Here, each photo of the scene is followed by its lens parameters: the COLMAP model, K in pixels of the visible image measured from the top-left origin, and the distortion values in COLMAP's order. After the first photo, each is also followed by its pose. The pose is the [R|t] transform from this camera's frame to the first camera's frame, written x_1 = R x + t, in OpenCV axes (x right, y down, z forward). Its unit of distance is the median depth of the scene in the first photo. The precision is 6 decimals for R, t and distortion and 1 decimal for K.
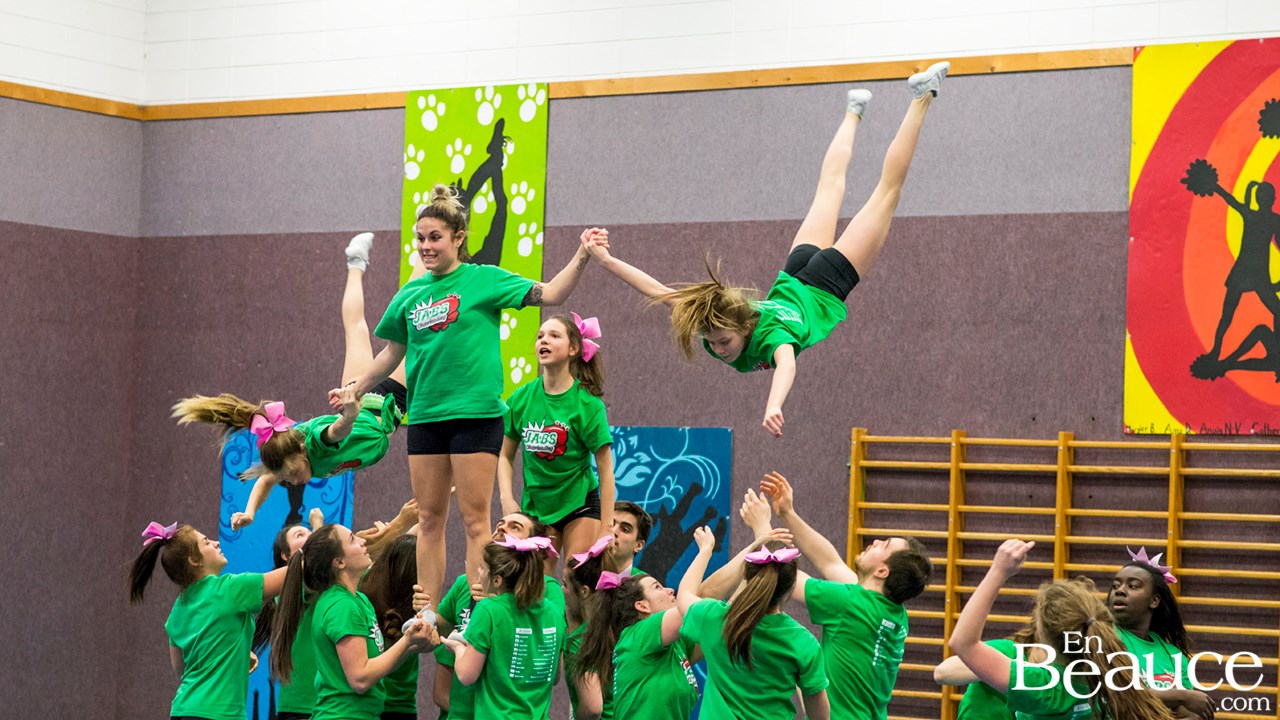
lens RADIAL K [[3363.0, 0, 650.4], [0, 3363.0, 365.9], [0, 0, 1]] dist [0.057691, 0.000000]
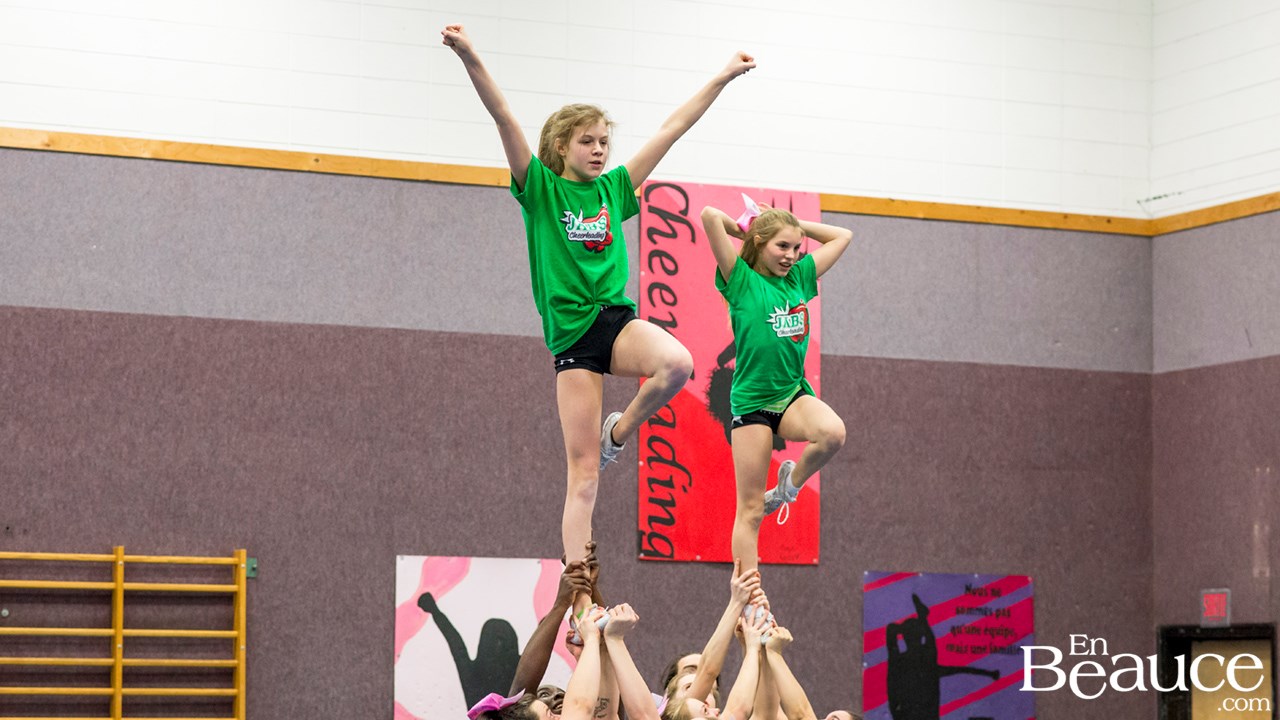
lens RADIAL K [[3363.0, 0, 554.3], [0, 3363.0, 358.5], [0, 0, 1]] dist [0.057691, 0.000000]
pose [[0.497223, 0.050869, 0.866130, -0.650405], [-0.038736, 0.998586, -0.036411, -0.003599], [-0.866758, -0.015446, 0.498491, 0.438068]]
